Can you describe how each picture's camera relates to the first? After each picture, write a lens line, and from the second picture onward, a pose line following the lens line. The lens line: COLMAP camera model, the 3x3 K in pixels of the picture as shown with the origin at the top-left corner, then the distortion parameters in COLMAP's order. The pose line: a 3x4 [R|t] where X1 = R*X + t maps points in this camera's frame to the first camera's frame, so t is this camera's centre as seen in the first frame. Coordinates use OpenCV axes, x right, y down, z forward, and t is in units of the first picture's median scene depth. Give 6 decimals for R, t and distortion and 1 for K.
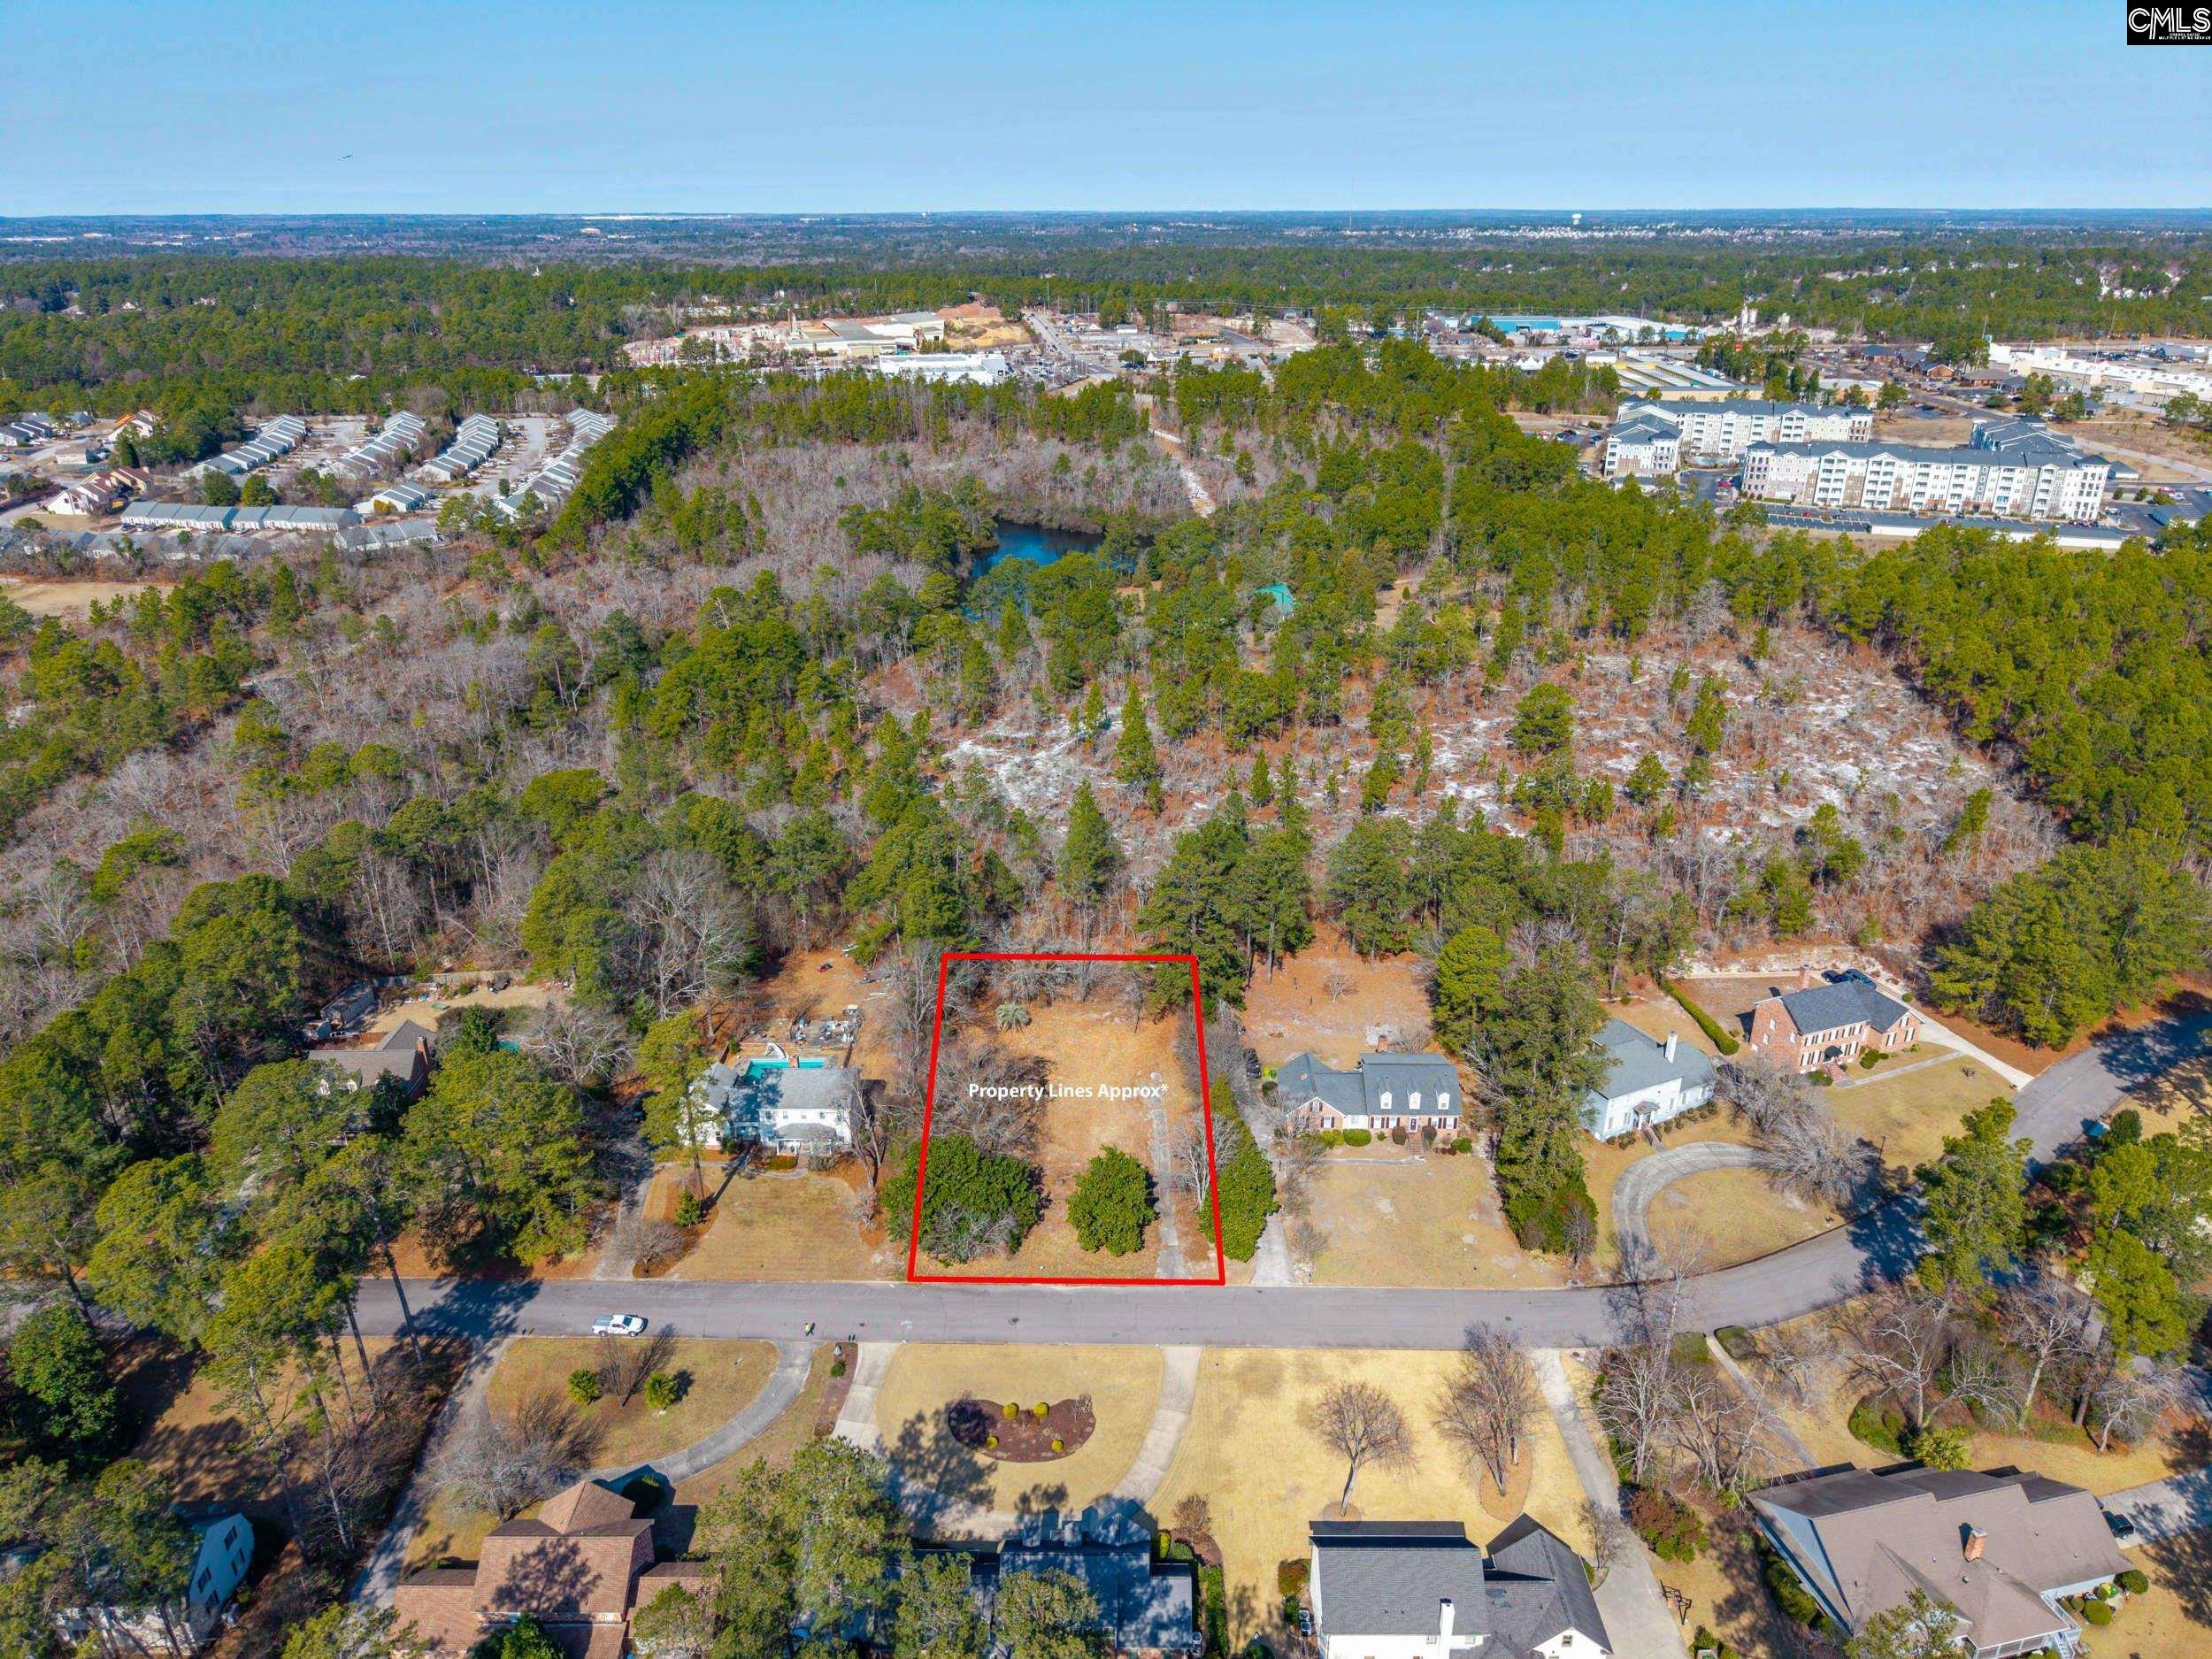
lens RADIAL K [[1483.6, 0, 1095.2], [0, 1483.6, 808.5], [0, 0, 1]] dist [0.017436, -0.021195]
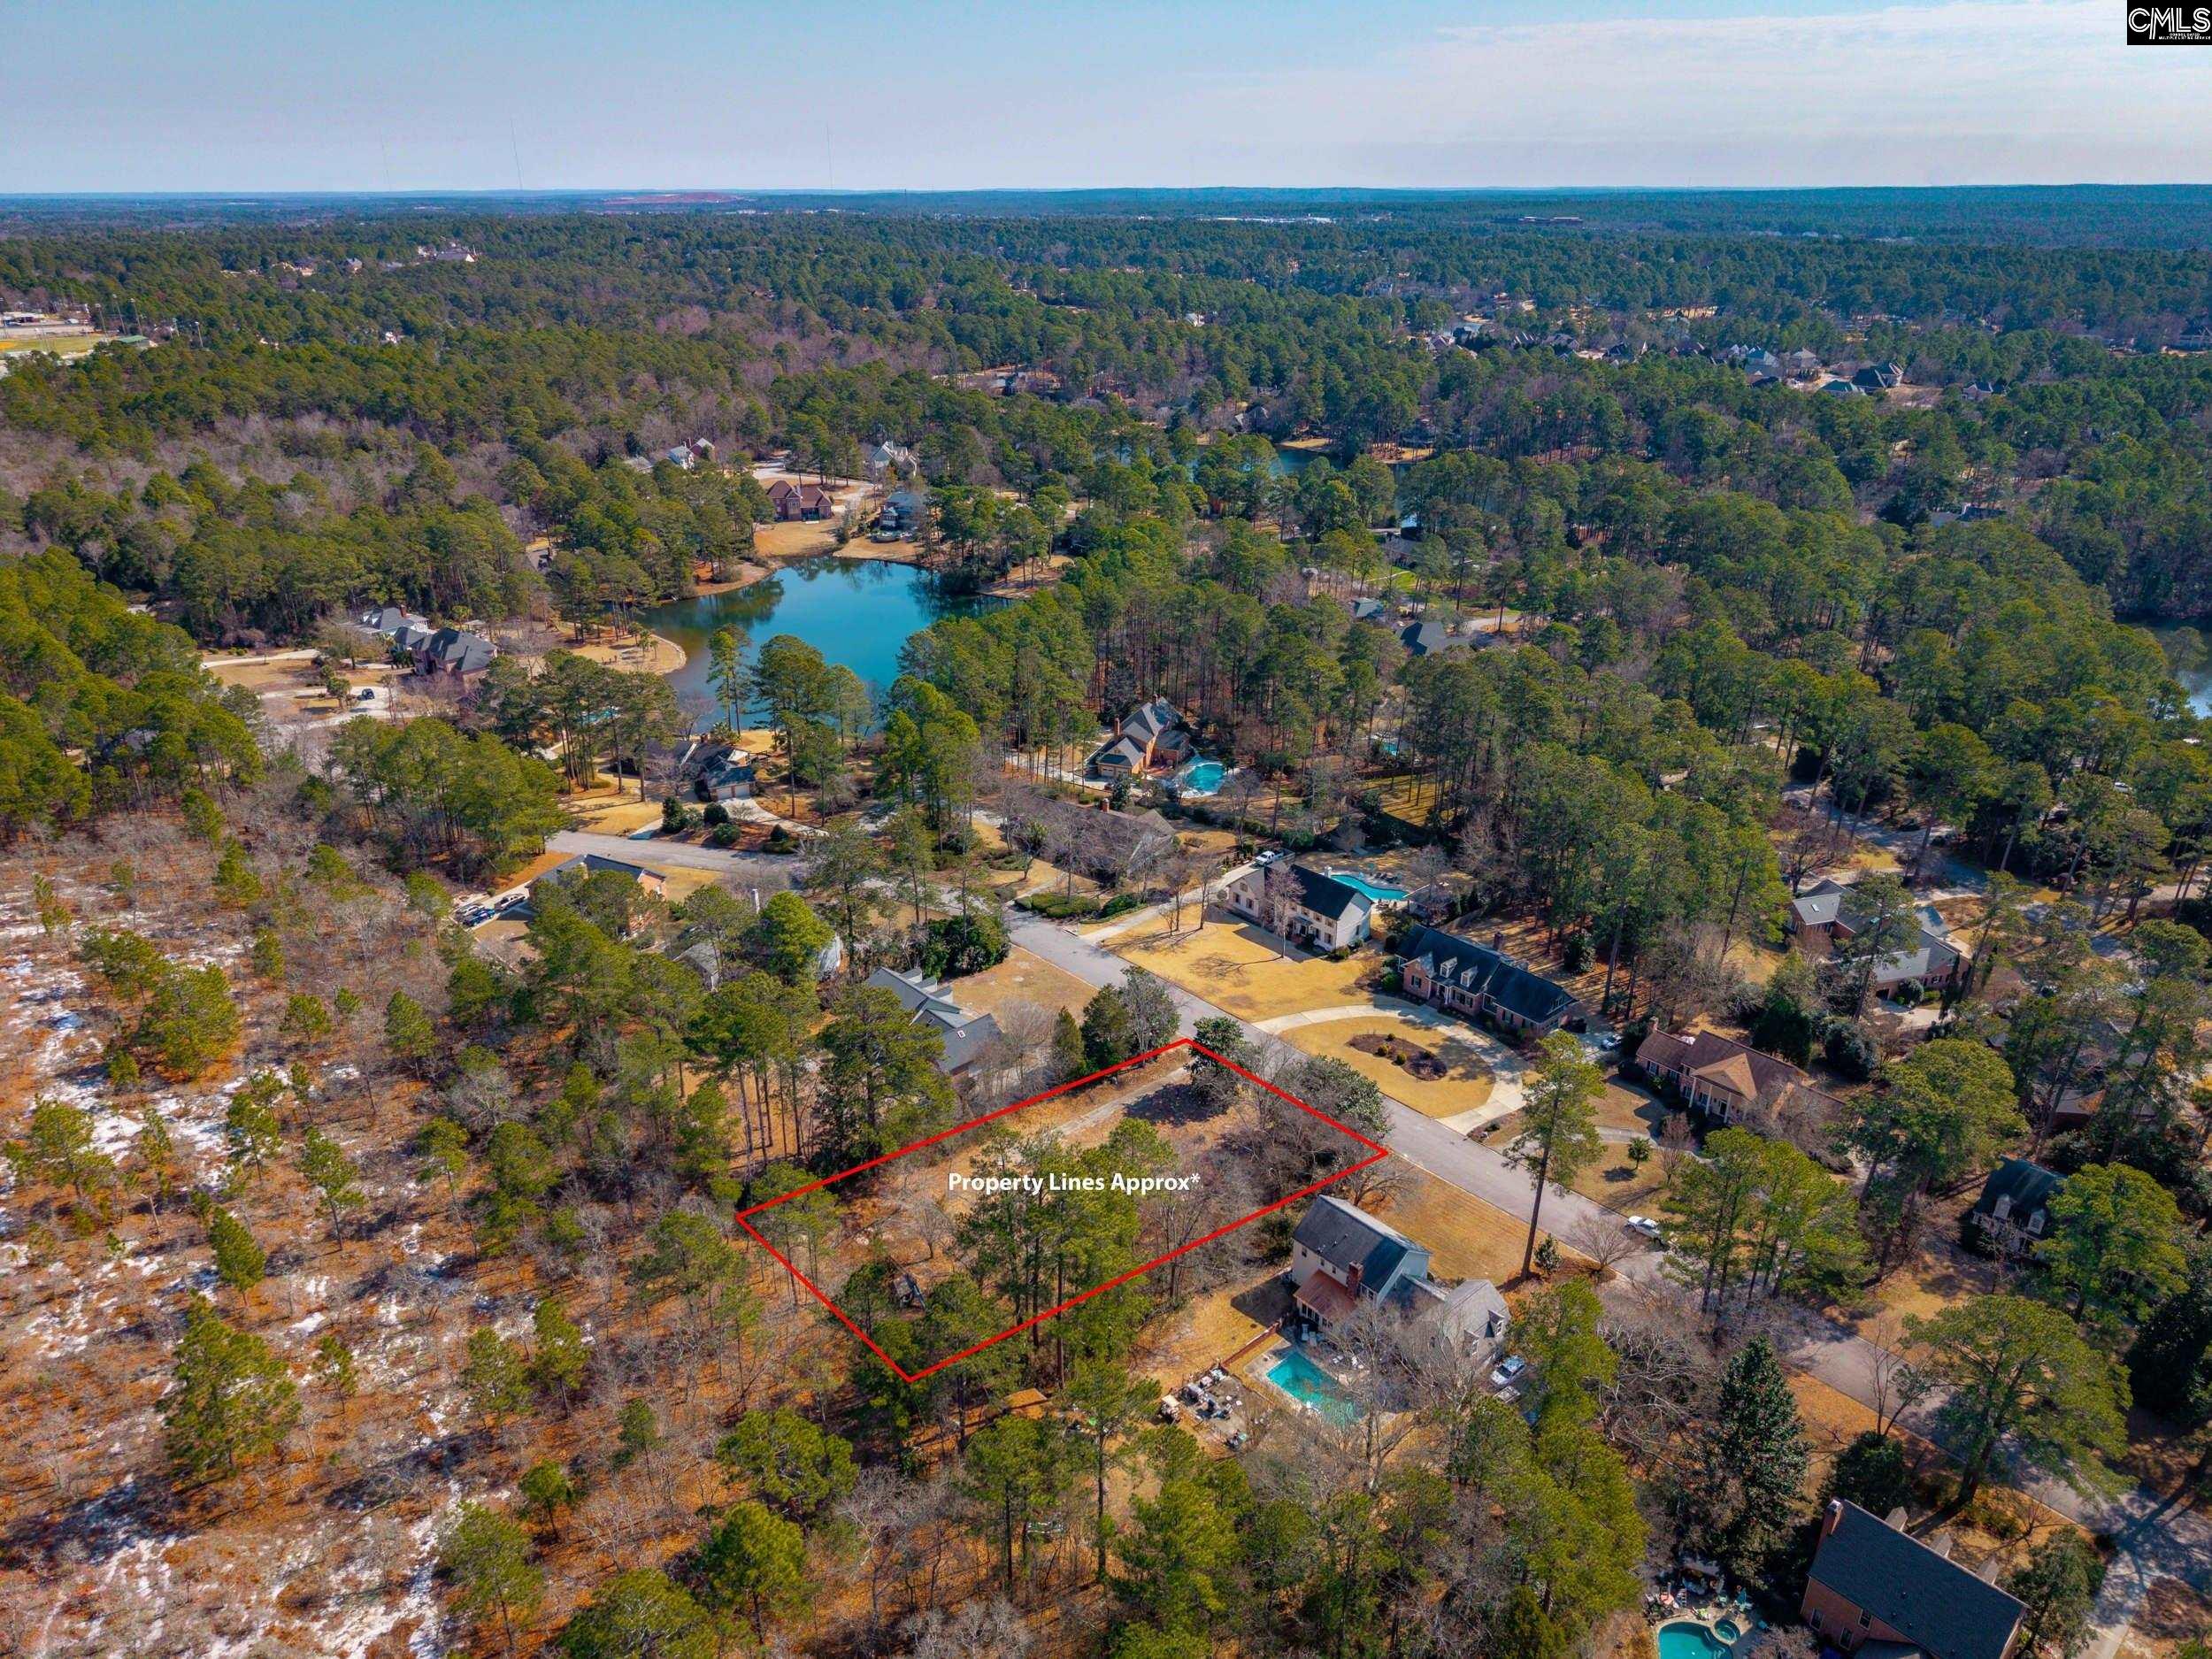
lens RADIAL K [[1483.6, 0, 1098.4], [0, 1483.6, 817.2], [0, 0, 1]] dist [0.017436, -0.021195]
pose [[-0.674468, -0.283802, 0.681578, -0.658169], [0.279506, 0.756304, 0.591507, -0.582329], [-0.683351, 0.589458, -0.430779, 1.471708]]
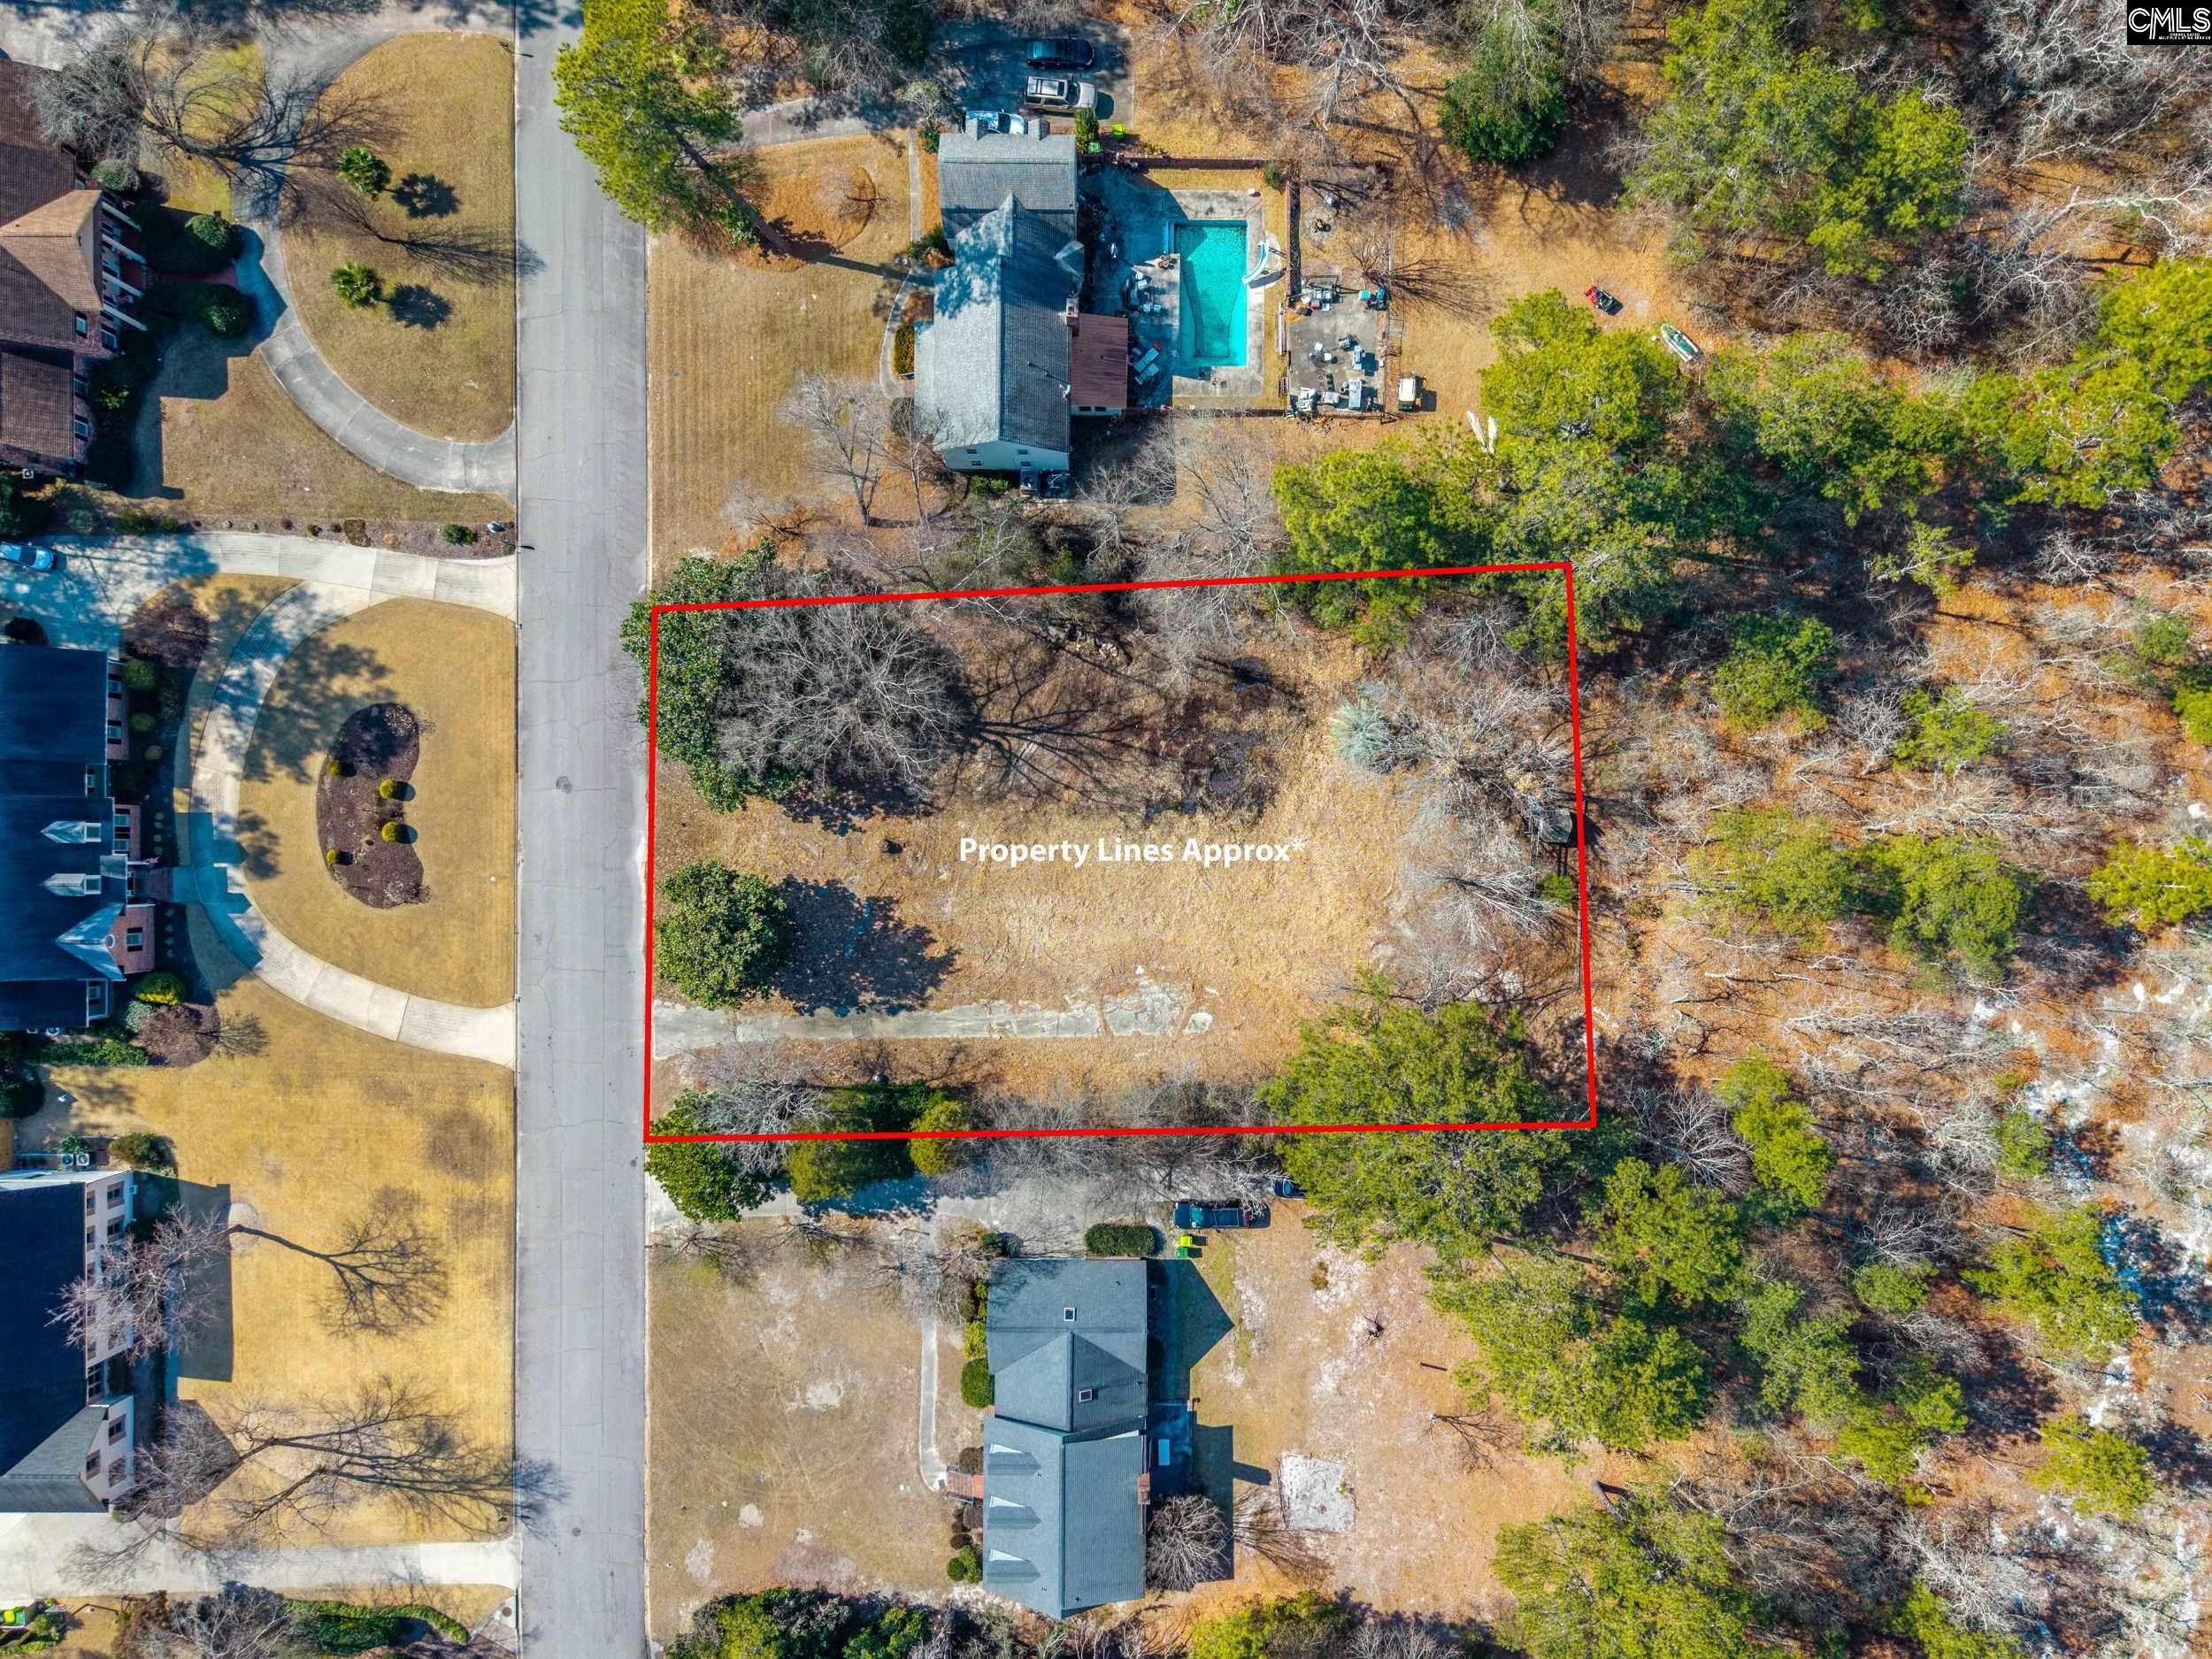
lens RADIAL K [[1483.6, 0, 1121.8], [0, 1483.6, 871.5], [0, 0, 1]] dist [0.017436, -0.021195]
pose [[0.002896, 0.999917, 0.012555, -0.022442], [-0.372864, -0.010570, 0.927826, -0.345617], [0.927881, -0.007369, 0.372803, 0.944467]]
